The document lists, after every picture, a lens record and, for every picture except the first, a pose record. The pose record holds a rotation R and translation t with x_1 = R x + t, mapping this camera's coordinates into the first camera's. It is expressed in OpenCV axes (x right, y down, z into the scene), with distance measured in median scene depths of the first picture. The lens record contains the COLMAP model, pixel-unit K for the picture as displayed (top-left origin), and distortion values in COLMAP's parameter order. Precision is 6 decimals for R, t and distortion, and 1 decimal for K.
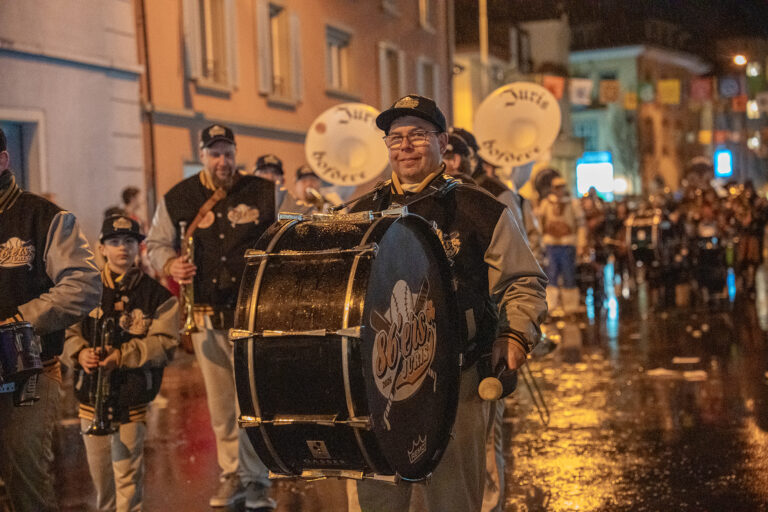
lens RADIAL K [[1496.4, 0, 387.0], [0, 1496.4, 256.4], [0, 0, 1]] dist [0.364728, 0.000000]
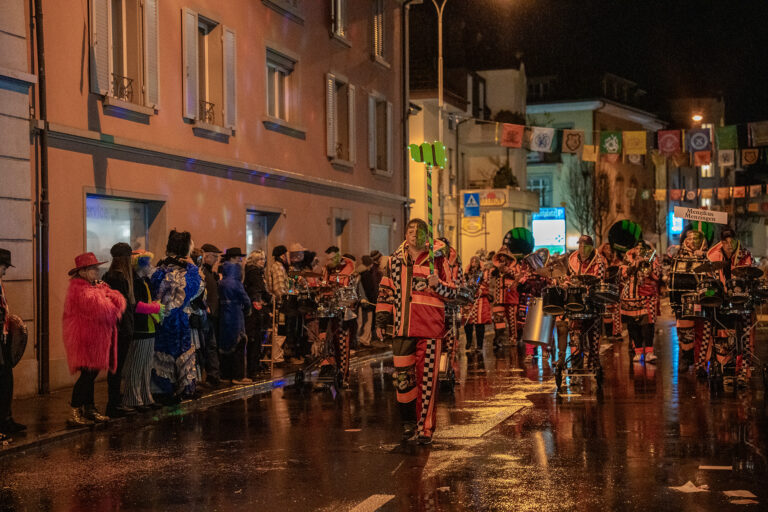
lens RADIAL K [[1496.4, 0, 383.4], [0, 1496.4, 255.3], [0, 0, 1]] dist [0.364728, 0.000000]
pose [[0.999146, 0.026569, 0.031654, 0.003177], [-0.025450, 0.999055, -0.035238, -0.002385], [-0.032560, 0.034402, 0.998878, 0.126785]]
